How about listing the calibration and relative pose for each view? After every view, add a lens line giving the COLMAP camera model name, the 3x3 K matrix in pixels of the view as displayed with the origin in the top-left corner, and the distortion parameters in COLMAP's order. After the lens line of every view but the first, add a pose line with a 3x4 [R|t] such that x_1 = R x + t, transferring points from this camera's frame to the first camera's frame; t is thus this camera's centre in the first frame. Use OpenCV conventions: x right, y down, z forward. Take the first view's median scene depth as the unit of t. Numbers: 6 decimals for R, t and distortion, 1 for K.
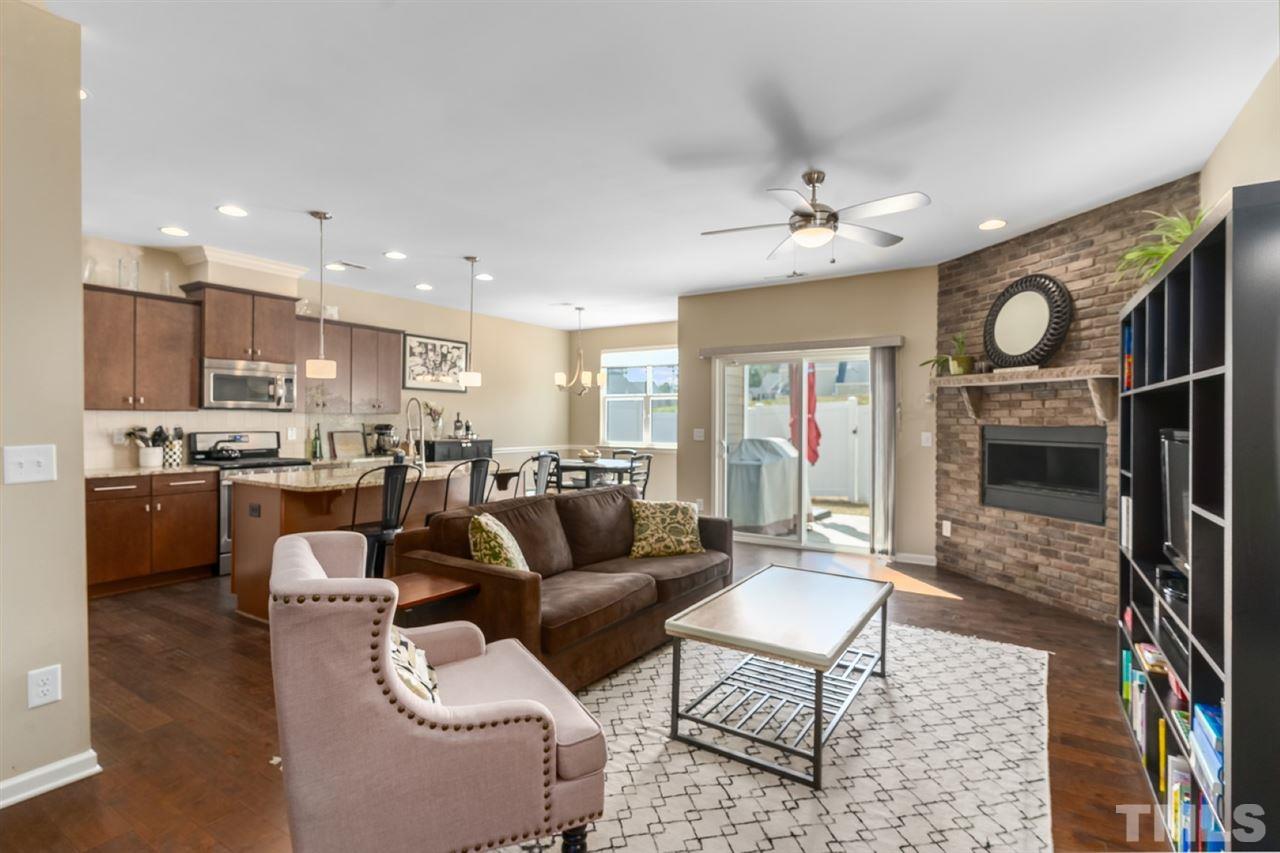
lens RADIAL K [[612.6, 0, 634.2], [0, 612.6, 425.7], [0, 0, 1]] dist [0.001632, -0.000505]
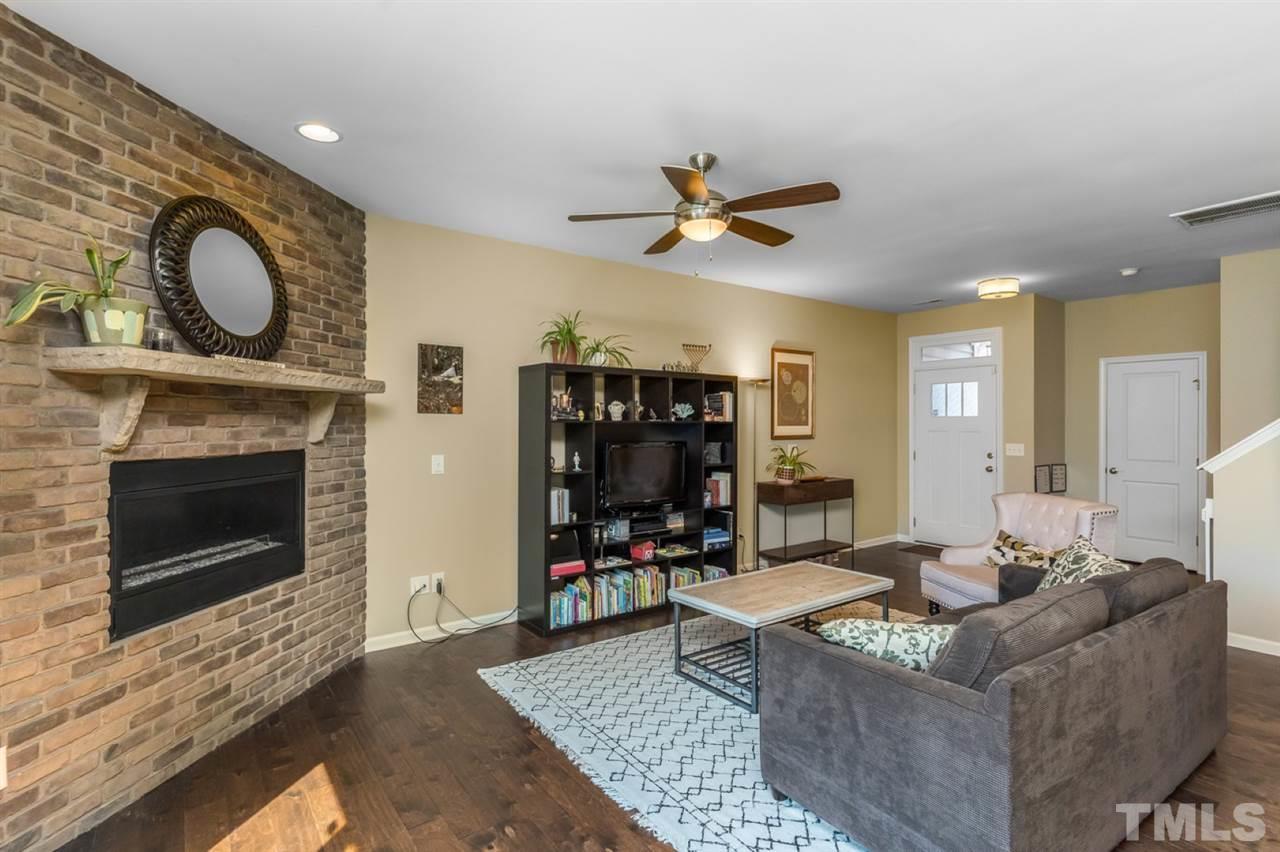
lens RADIAL K [[610.4, 0, 631.3], [0, 610.4, 427.6], [0, 0, 1]] dist [-0.002921, -0.001430]
pose [[-0.932934, -0.008521, 0.359947, 0.056293], [-0.001086, 0.999782, 0.020853, -0.036134], [-0.360046, 0.019064, -0.932740, 1.255284]]
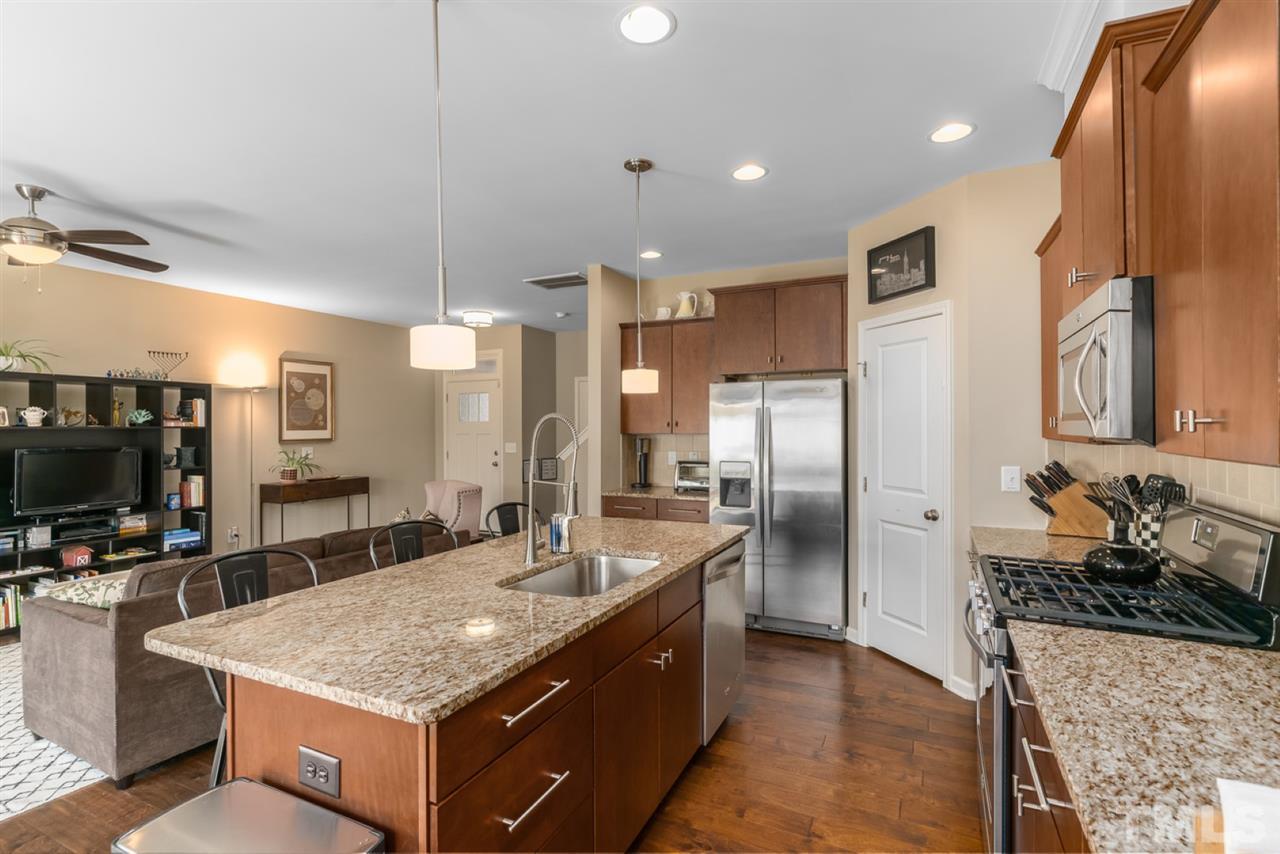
lens RADIAL K [[612.6, 0, 634.2], [0, 612.6, 426.2], [0, 0, 1]] dist [0.001632, -0.000505]
pose [[-0.993406, -0.001101, -0.114644, -0.353358], [-0.002357, 0.999939, 0.010819, -0.039677], [0.114625, 0.011018, -0.993348, 1.402765]]
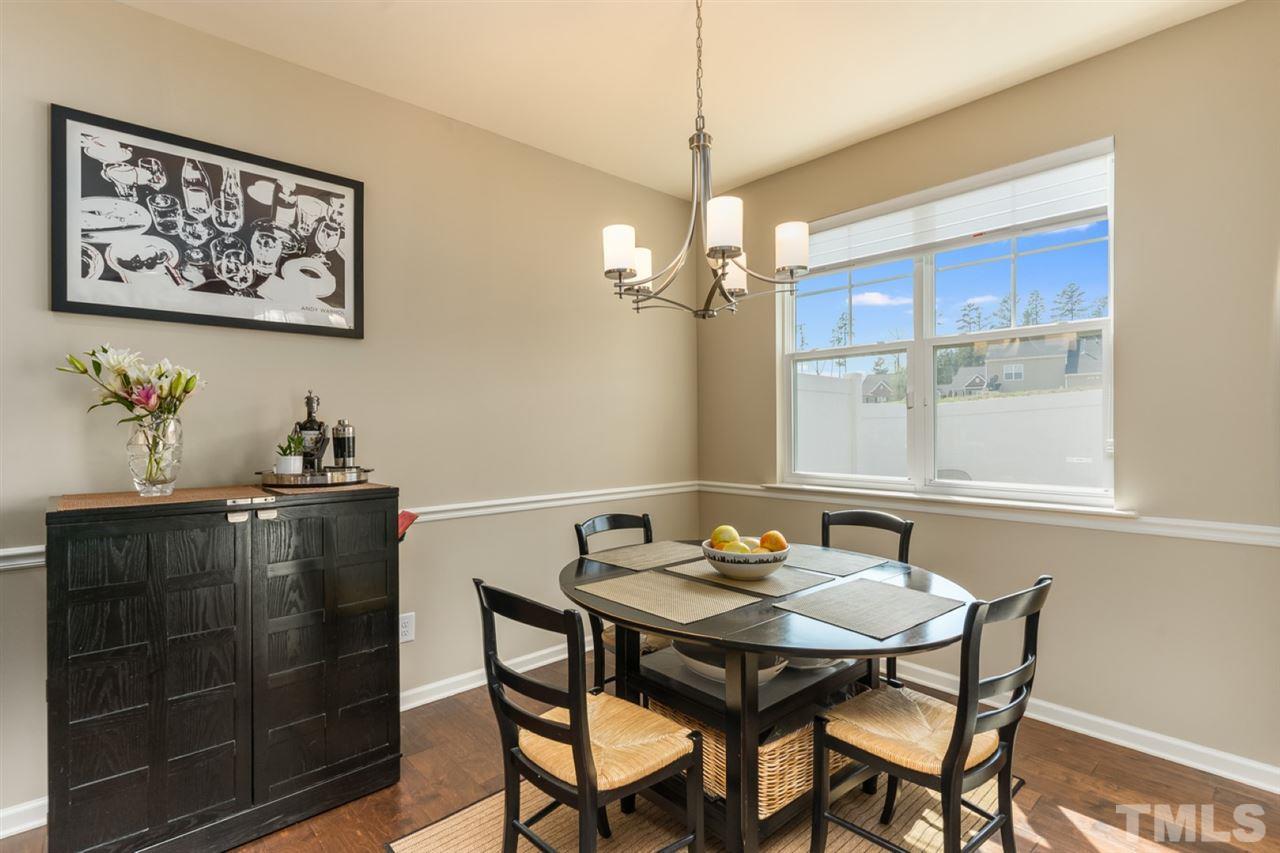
lens RADIAL K [[610.4, 0, 631.3], [0, 610.4, 428.1], [0, 0, 1]] dist [-0.002921, -0.001430]
pose [[0.962766, -0.011409, -0.270096, -0.073674], [0.010709, 0.999934, -0.004064, -0.003147], [0.270125, 0.001021, 0.962825, 1.132432]]
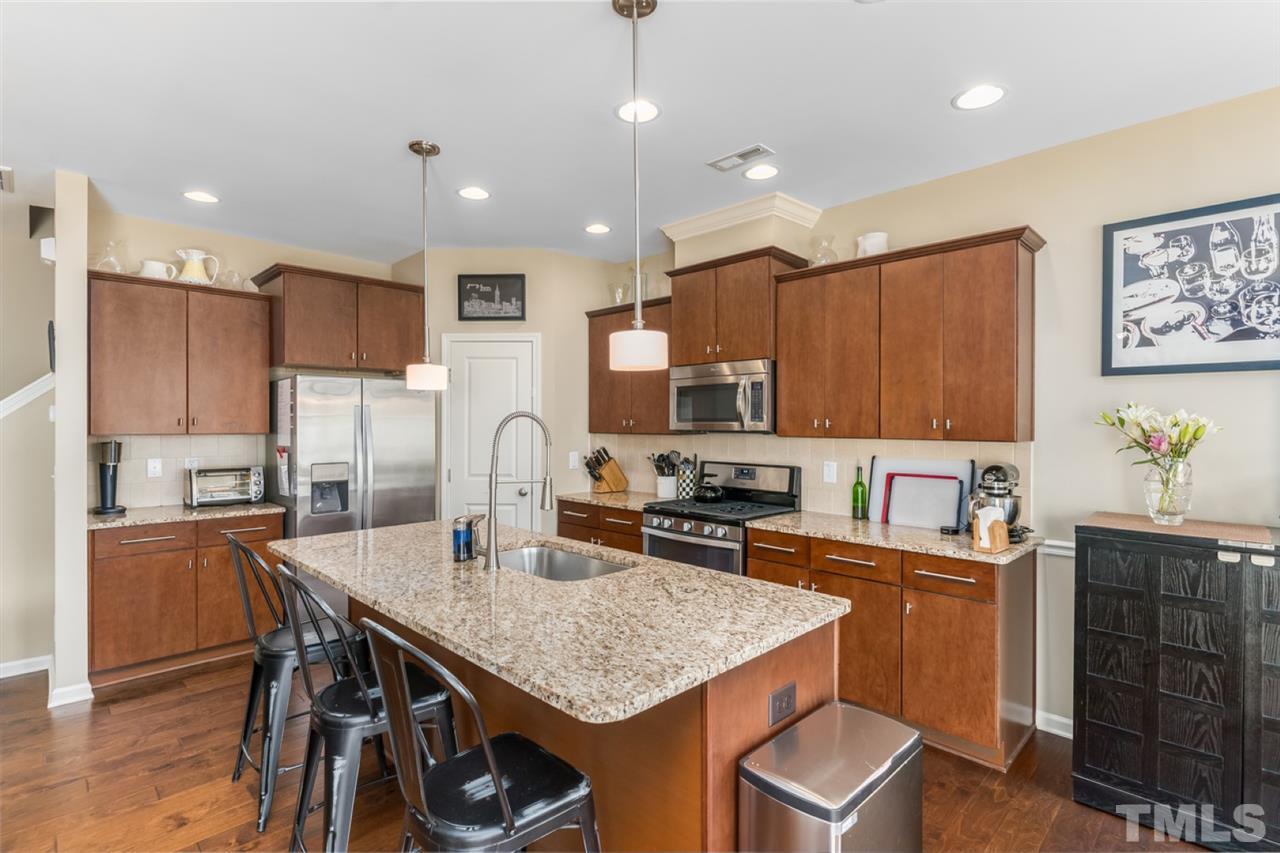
lens RADIAL K [[612.6, 0, 634.2], [0, 612.6, 425.7], [0, 0, 1]] dist [0.001632, -0.000505]
pose [[-0.219969, -0.002362, -0.975504, 0.077926], [-0.012623, 0.999920, 0.000426, -0.034958], [0.975425, 0.012407, -0.219982, 1.125206]]
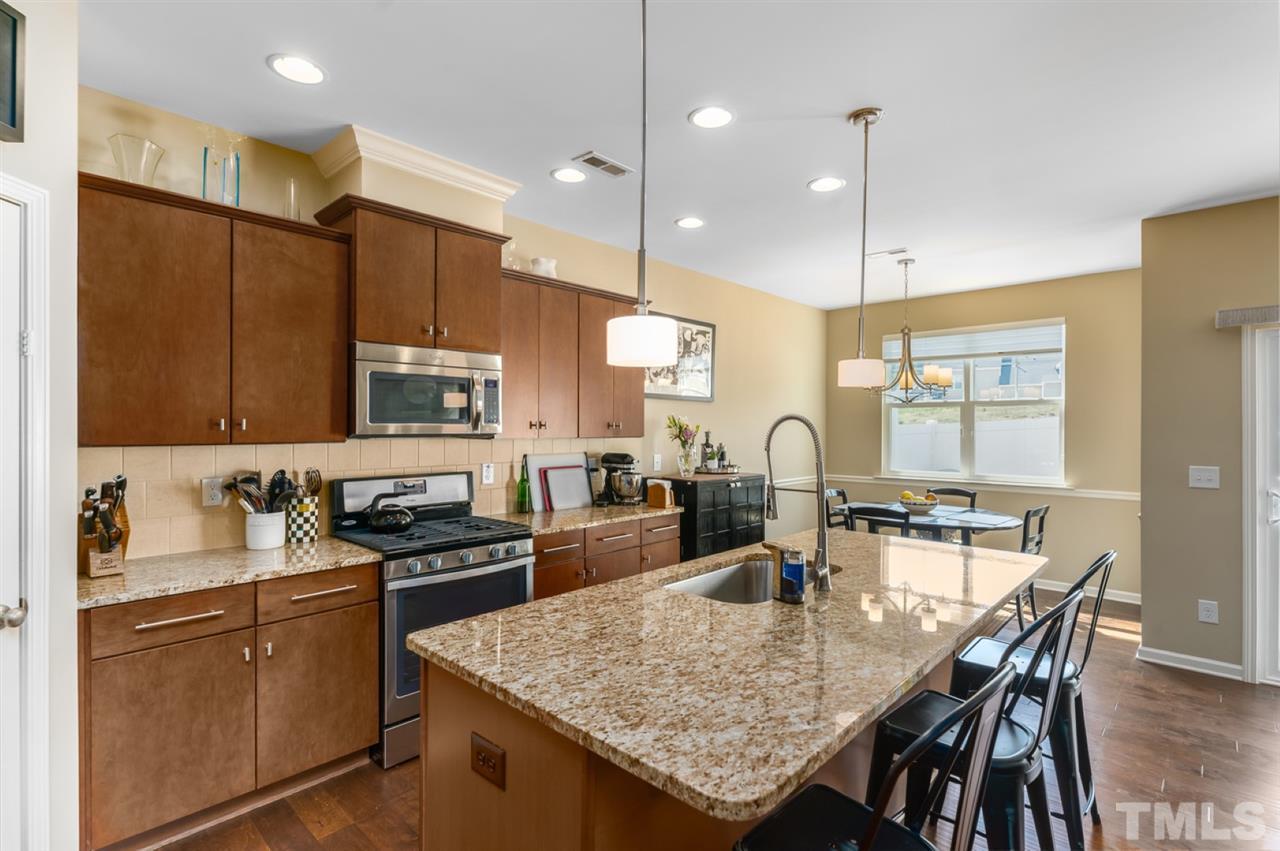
lens RADIAL K [[611.4, 0, 633.9], [0, 611.4, 431.6], [0, 0, 1]] dist [0.001518, -0.000040]
pose [[0.982450, -0.001493, -0.186520, -0.366931], [0.001500, 0.999999, -0.000103, -0.032562], [0.186520, -0.000179, 0.982451, 0.526403]]
